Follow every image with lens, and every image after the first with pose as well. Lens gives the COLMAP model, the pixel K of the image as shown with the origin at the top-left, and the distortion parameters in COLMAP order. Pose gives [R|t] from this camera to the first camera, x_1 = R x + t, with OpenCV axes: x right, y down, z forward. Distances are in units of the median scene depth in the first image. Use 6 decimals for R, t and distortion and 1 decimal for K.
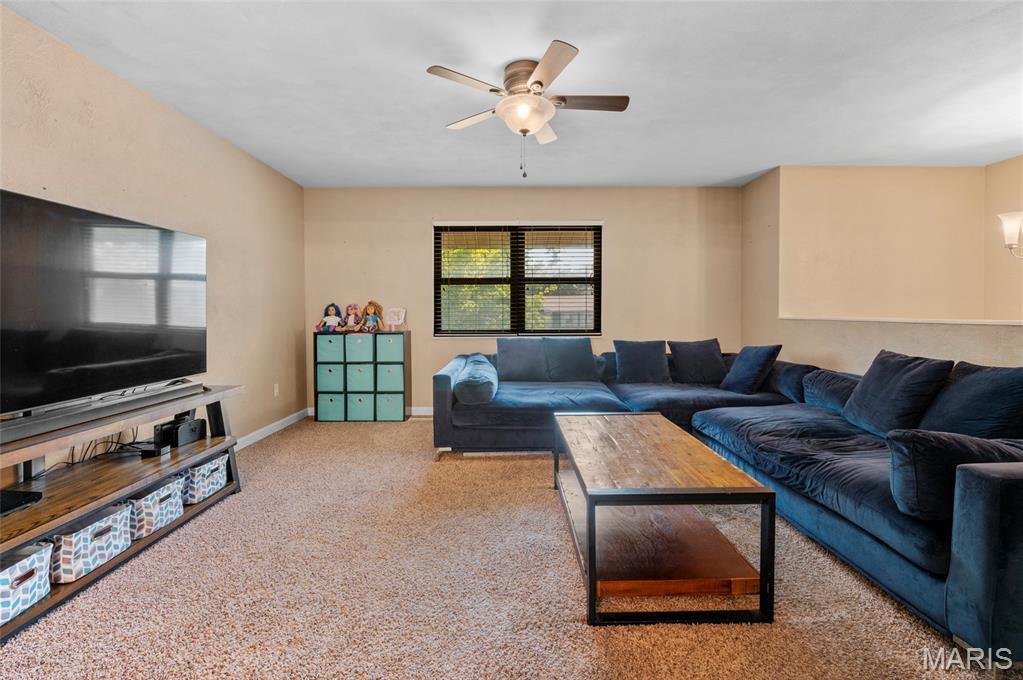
lens RADIAL K [[439.6, 0, 512.1], [0, 439.6, 317.8], [0, 0, 1]] dist [0.013834, 0.000132]
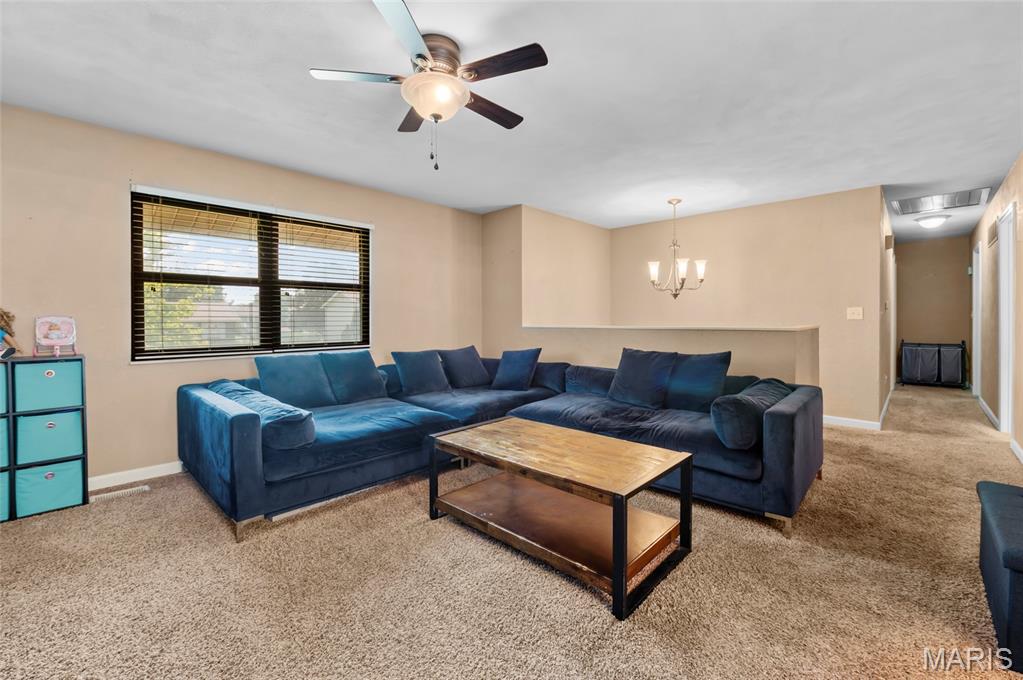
lens RADIAL K [[431.0, 0, 513.6], [0, 431.0, 323.0], [0, 0, 1]] dist [-0.000282, -0.000164]
pose [[0.695023, -0.004702, 0.718972, -0.257245], [0.010620, 0.999937, -0.003727, -0.005313], [-0.718909, 0.010226, 0.695029, 0.161251]]
